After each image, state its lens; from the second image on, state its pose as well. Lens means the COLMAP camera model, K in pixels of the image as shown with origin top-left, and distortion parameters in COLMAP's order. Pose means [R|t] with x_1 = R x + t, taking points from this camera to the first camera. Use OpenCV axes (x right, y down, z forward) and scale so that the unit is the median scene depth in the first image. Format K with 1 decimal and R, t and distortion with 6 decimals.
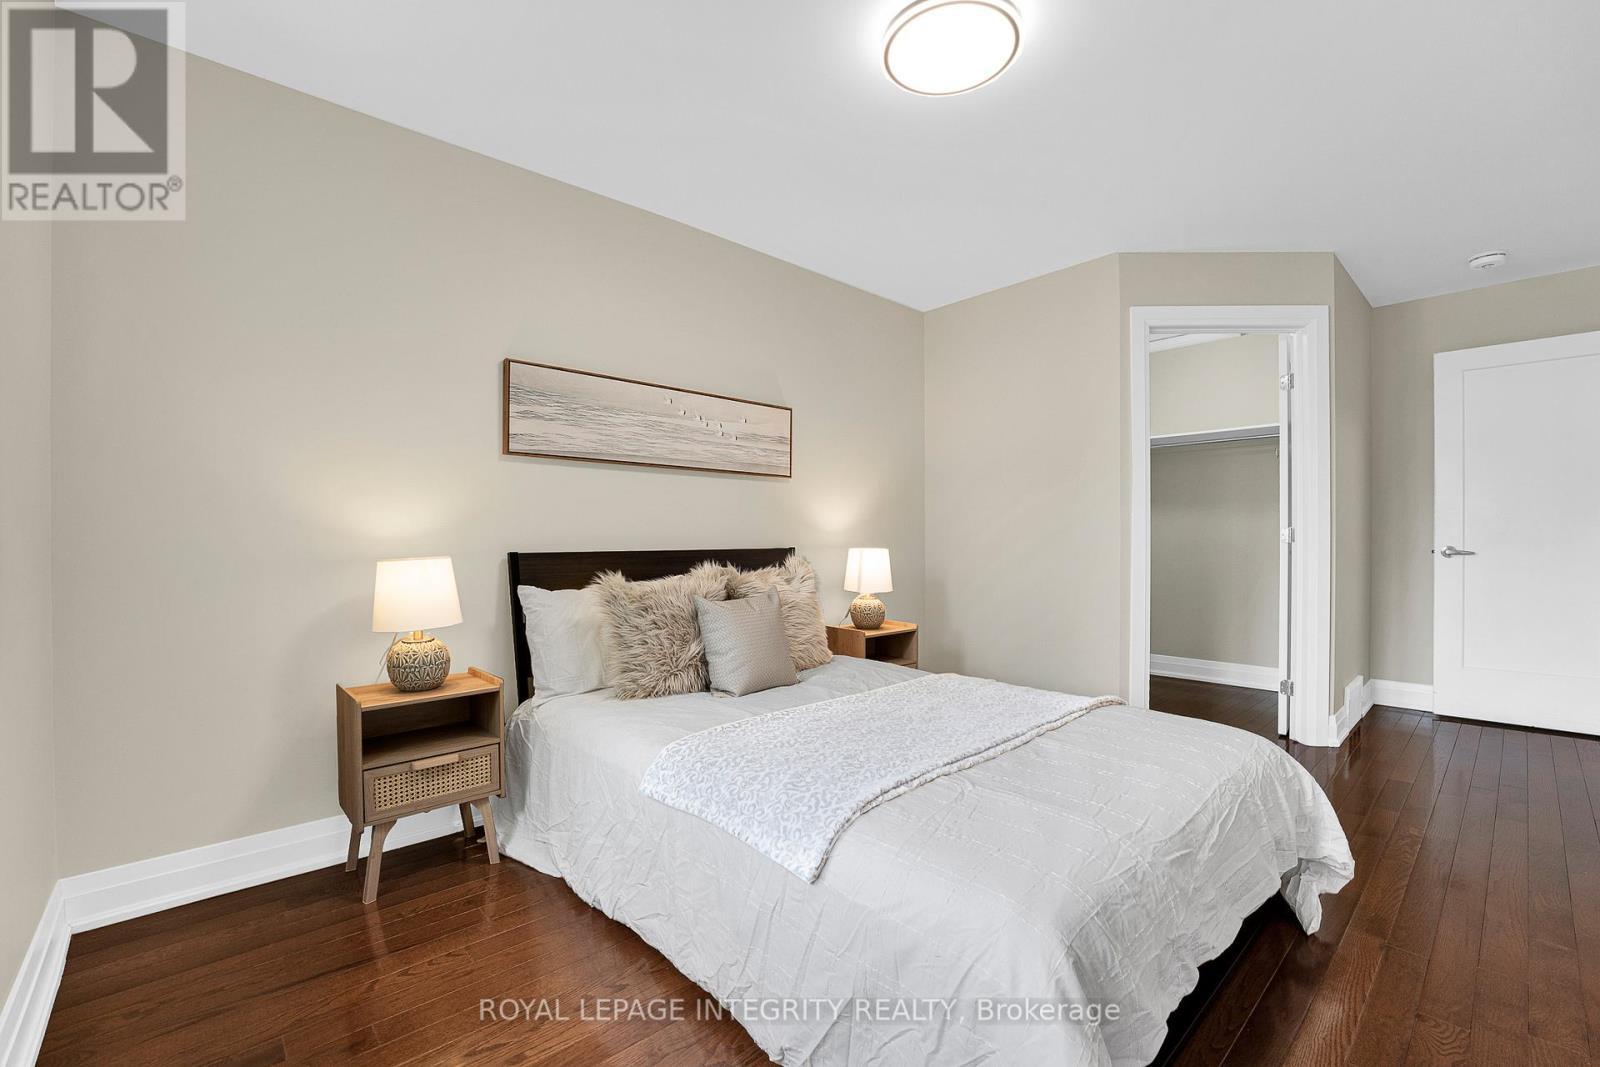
lens RADIAL K [[674.2, 0, 800.0], [0, 674.2, 547.2], [0, 0, 1]] dist [-0.022127, -0.000046]
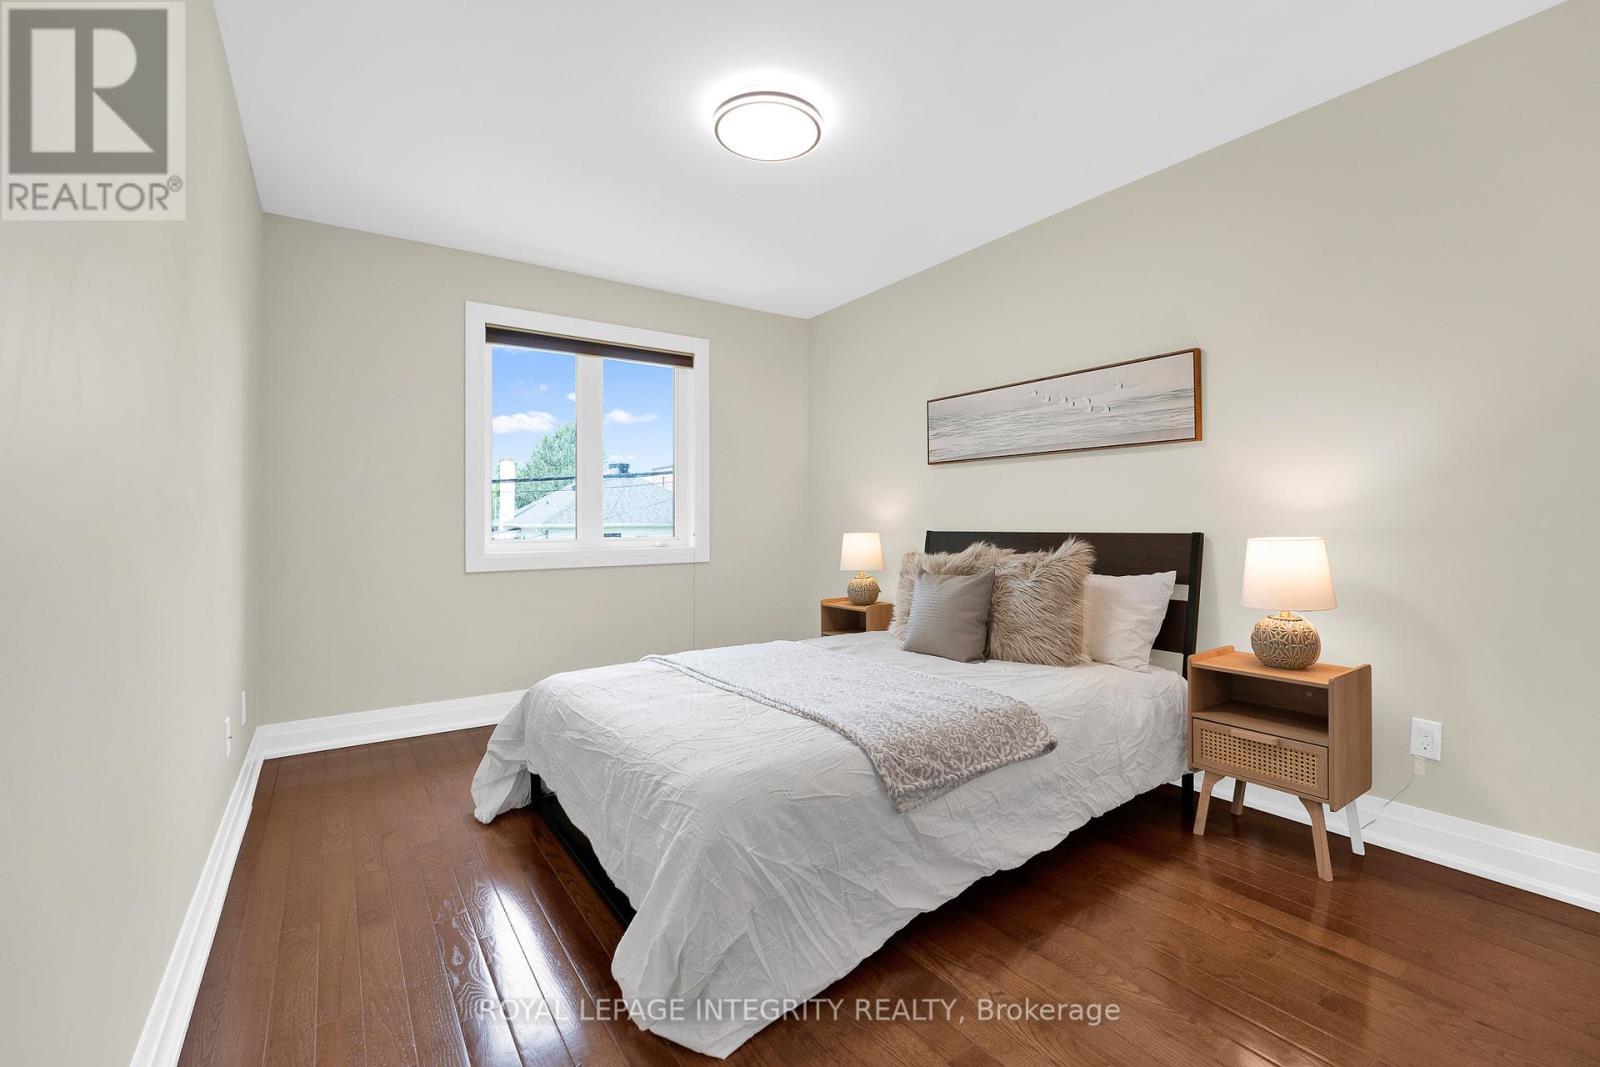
lens RADIAL K [[656.4, 0, 804.6], [0, 656.4, 530.0], [0, 0, 1]] dist [-0.018829, 0.000084]
pose [[-0.112764, 0.019301, -0.993434, 0.890678], [-0.000997, 0.999809, 0.019538, -0.017608], [0.993621, 0.003194, -0.112723, 0.748858]]
